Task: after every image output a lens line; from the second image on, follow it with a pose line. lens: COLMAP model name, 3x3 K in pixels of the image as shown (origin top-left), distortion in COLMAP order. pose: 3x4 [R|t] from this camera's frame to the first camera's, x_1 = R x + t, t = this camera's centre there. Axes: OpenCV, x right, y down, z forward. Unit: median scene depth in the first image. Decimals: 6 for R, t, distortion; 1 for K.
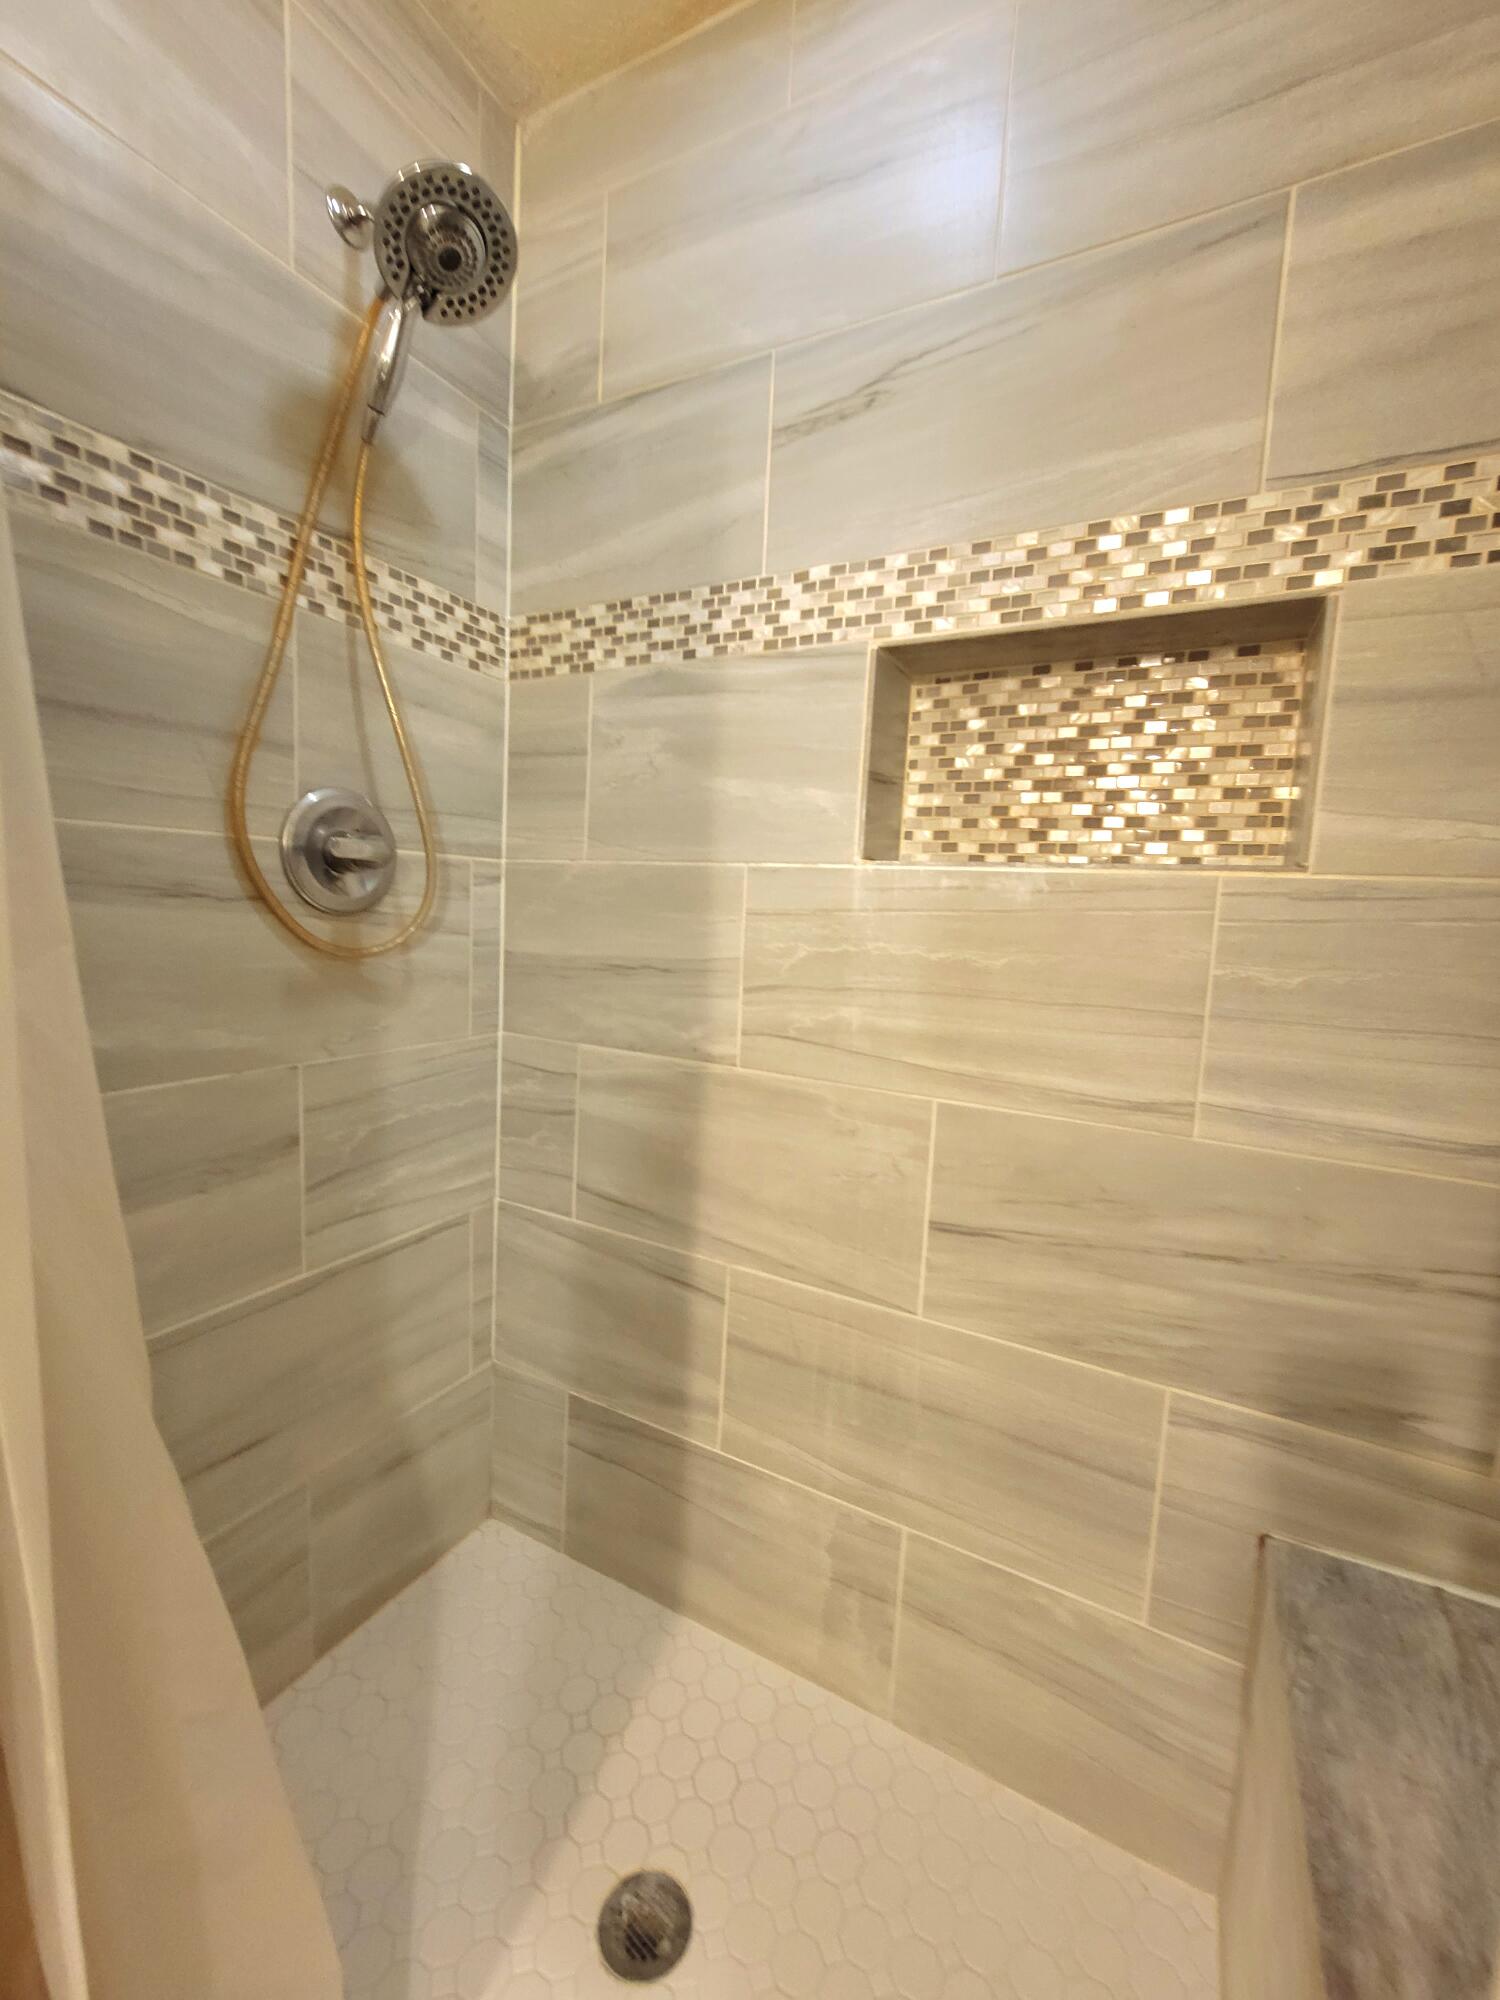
lens RADIAL K [[816.8, 0, 750.0], [0, 816.8, 1000.0], [0, 0, 1]] dist [-0.000212, 0.004086]
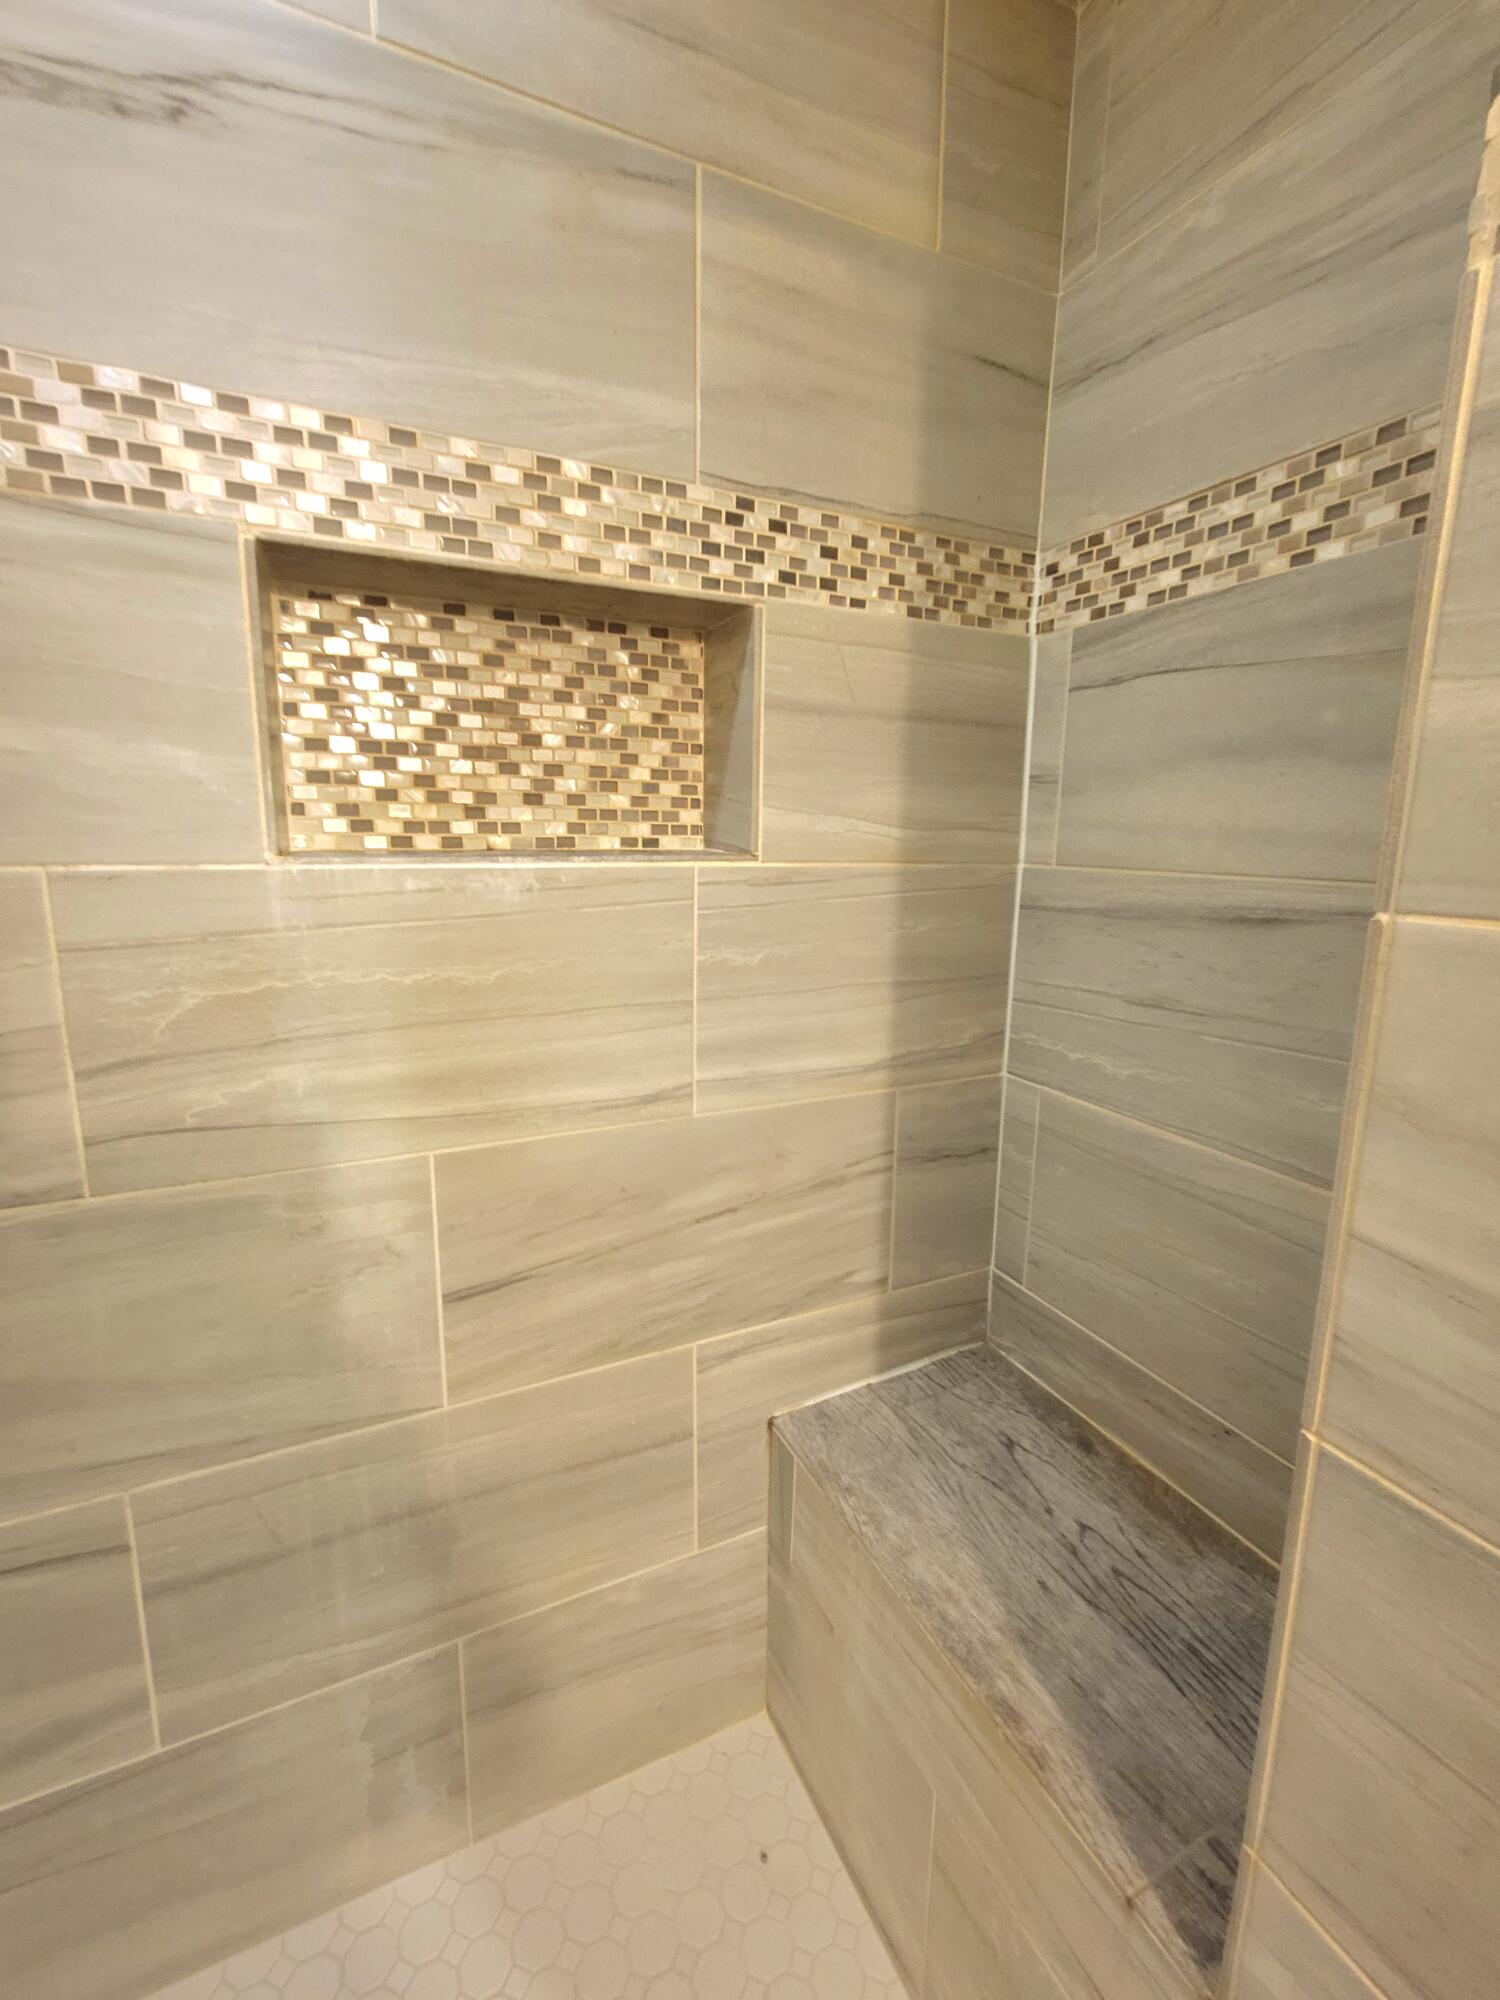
lens RADIAL K [[861.3, 0, 750.0], [0, 861.3, 1000.0], [0, 0, 1]] dist [-0.003204, 0.004503]
pose [[0.591971, -0.191440, 0.782893, -0.237744], [0.107251, 0.981452, 0.158898, -0.135948], [-0.798791, -0.010097, 0.601524, 0.261437]]
